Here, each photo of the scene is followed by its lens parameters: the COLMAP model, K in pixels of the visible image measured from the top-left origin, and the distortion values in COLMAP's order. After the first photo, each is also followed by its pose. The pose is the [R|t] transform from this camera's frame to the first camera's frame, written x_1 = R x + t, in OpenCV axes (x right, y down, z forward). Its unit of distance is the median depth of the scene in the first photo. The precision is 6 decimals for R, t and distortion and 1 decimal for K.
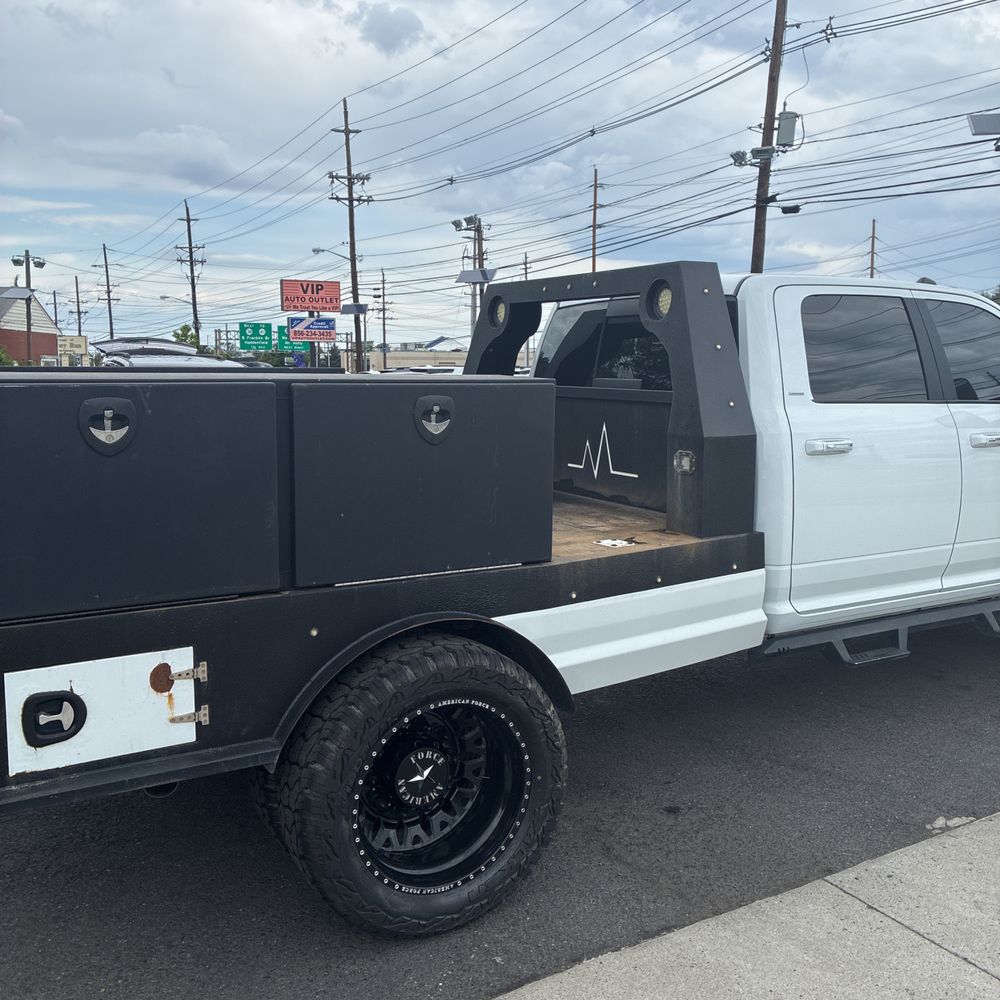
lens RADIAL K [[1016.4, 0, 508.3], [0, 1016.4, 503.0], [0, 0, 1]] dist [0.023623, 0.000000]
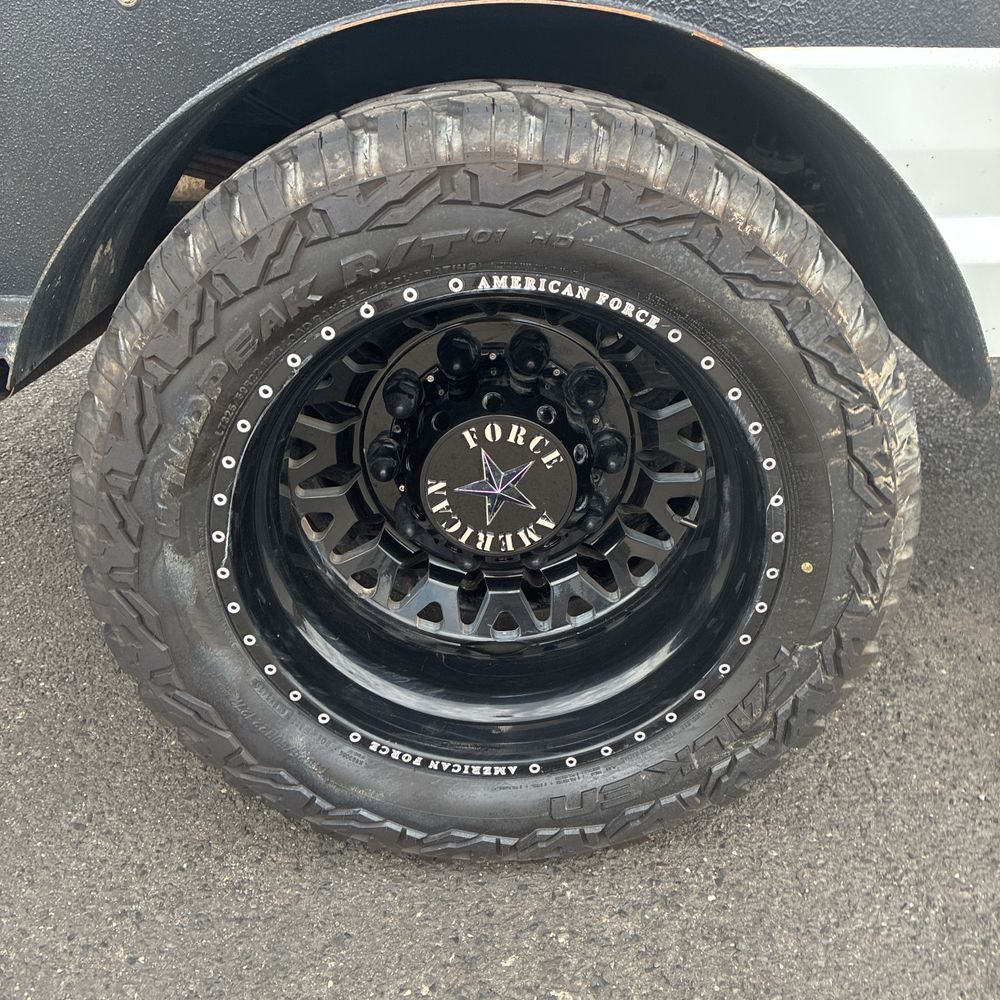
lens RADIAL K [[1016.4, 0, 476.1], [0, 1016.4, 471.5], [0, 0, 1]] dist [0.023623, 0.000000]
pose [[0.870066, 0.215784, -0.443195, 0.078290], [-0.082721, 0.950261, 0.300270, 0.149551], [0.485944, -0.224593, 0.844640, 0.676529]]
